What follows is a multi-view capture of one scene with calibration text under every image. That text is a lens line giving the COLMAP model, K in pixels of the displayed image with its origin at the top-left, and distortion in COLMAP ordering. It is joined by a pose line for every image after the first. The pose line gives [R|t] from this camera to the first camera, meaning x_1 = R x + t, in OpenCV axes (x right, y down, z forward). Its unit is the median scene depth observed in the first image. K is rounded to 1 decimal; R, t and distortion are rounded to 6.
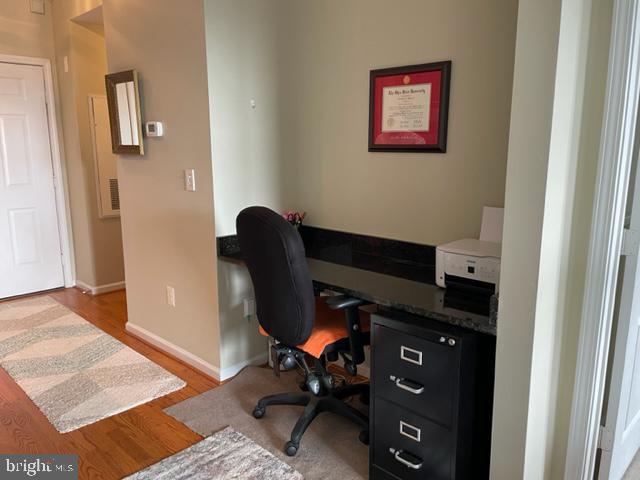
lens RADIAL K [[479.7, 0, 318.3], [0, 479.7, 241.9], [0, 0, 1]] dist [0.092004, -0.122343]
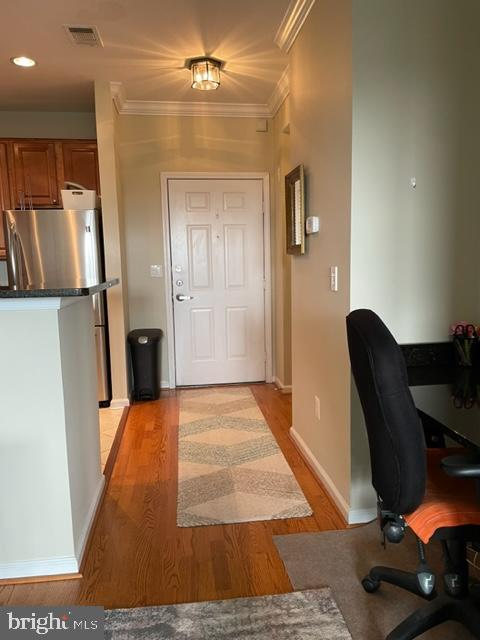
lens RADIAL K [[478.7, 0, 244.0], [0, 478.7, 319.3], [0, 0, 1]] dist [0.080811, -0.098664]
pose [[0.787617, 0.059627, -0.613274, 0.140705], [-0.098324, 0.994715, -0.029562, -0.013355], [0.608270, 0.083583, 0.789317, 0.218542]]
